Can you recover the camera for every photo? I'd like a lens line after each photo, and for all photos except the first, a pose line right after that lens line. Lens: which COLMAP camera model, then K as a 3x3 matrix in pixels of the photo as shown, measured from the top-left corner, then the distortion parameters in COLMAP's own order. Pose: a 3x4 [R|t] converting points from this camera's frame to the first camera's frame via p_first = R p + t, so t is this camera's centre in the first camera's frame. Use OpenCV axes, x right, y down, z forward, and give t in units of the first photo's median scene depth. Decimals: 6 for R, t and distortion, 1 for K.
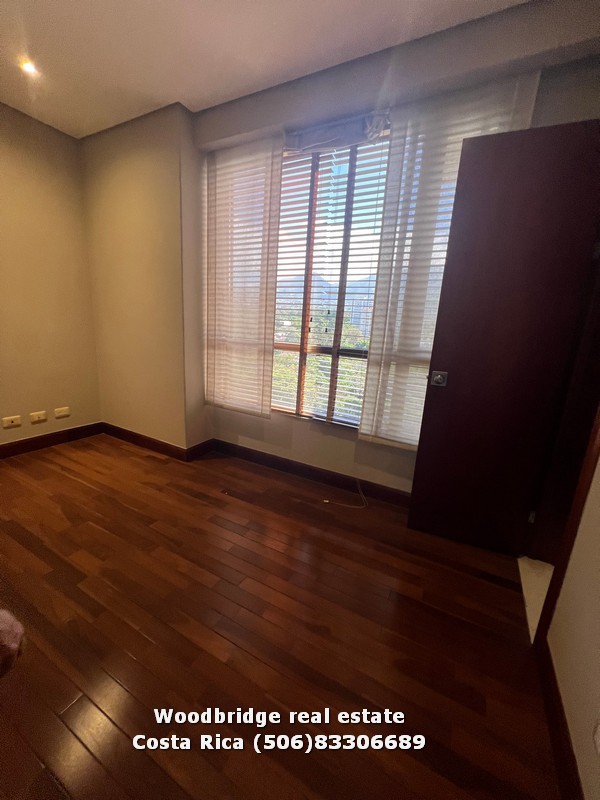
lens RADIAL K [[324.5, 0, 301.4], [0, 324.5, 401.2], [0, 0, 1]] dist [0.002032, 0.000077]
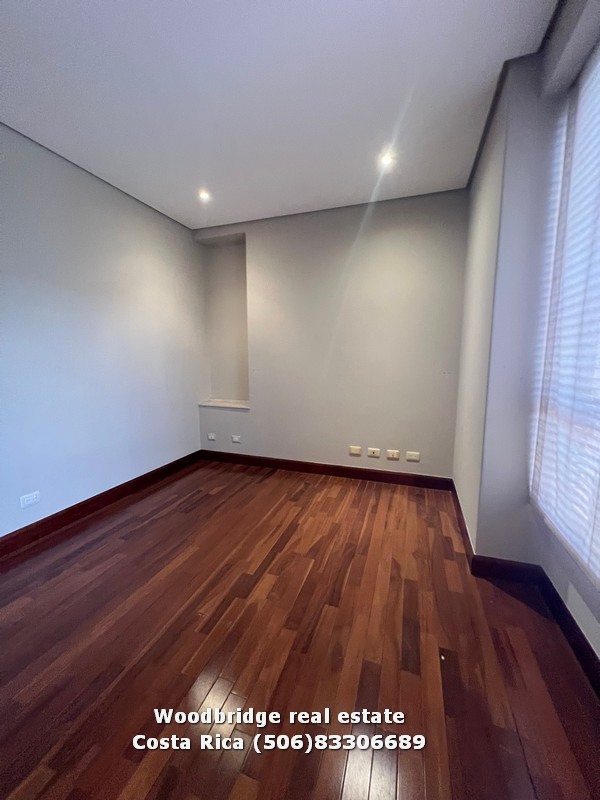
lens RADIAL K [[324.5, 0, 302.3], [0, 324.5, 397.7], [0, 0, 1]] dist [0.002032, 0.000077]
pose [[0.175571, 0.070833, -0.981915, 0.230595], [-0.226301, 0.973602, 0.029769, -0.112292], [0.958104, 0.216982, 0.186965, 0.490967]]
